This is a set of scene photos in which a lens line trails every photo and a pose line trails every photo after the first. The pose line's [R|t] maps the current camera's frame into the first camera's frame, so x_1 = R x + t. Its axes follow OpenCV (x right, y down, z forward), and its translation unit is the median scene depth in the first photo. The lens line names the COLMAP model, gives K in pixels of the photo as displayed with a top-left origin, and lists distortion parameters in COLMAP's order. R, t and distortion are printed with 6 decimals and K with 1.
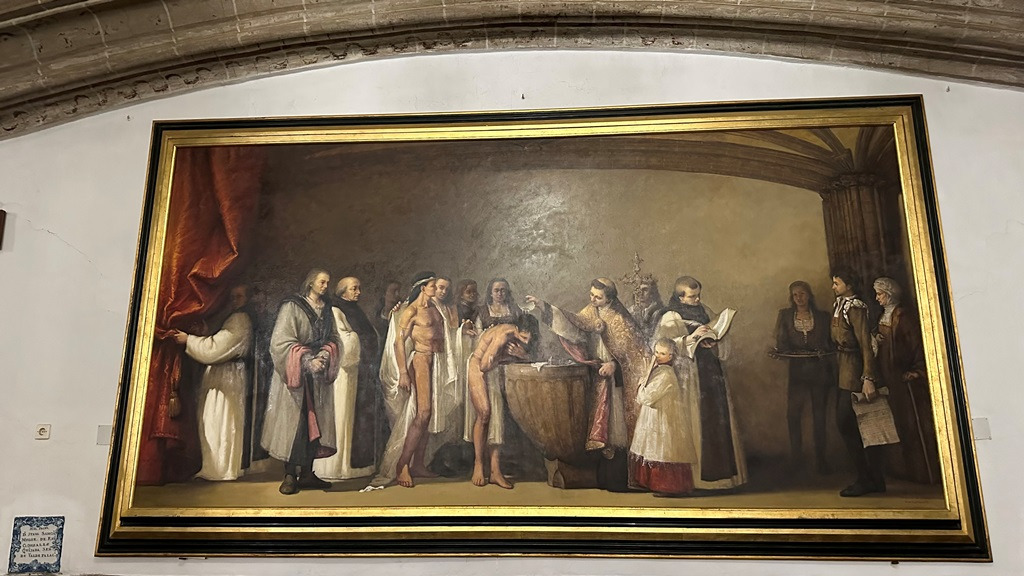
lens RADIAL K [[732.3, 0, 508.7], [0, 732.3, 294.0], [0, 0, 1]] dist [0.170297, -0.333687]
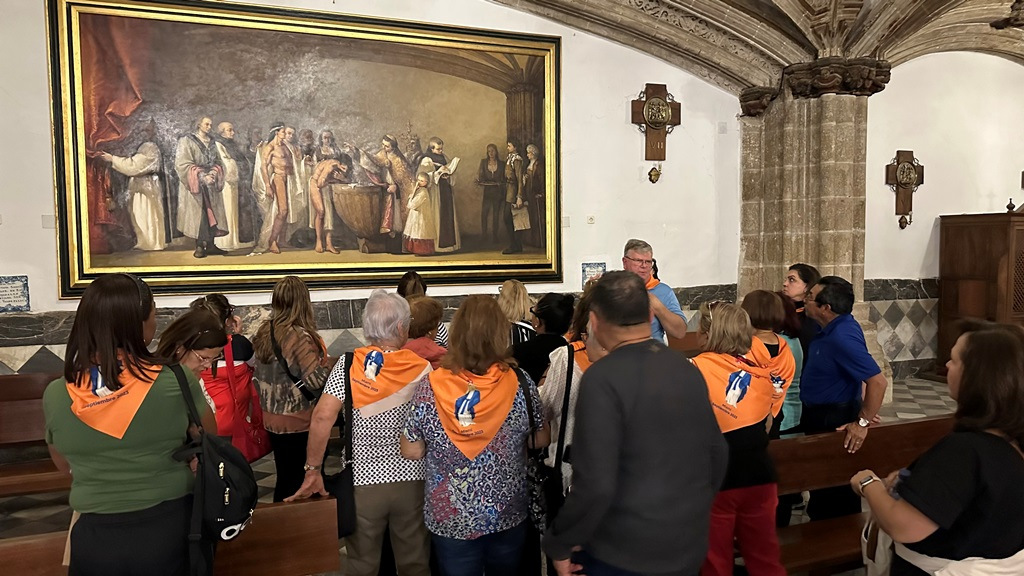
lens RADIAL K [[732.3, 0, 508.7], [0, 732.3, 294.0], [0, 0, 1]] dist [0.170297, -0.333687]
pose [[0.903318, -0.039198, 0.427178, -0.380225], [-0.092677, 0.954466, 0.283559, -0.185759], [-0.418842, -0.295734, 0.858553, -0.723075]]
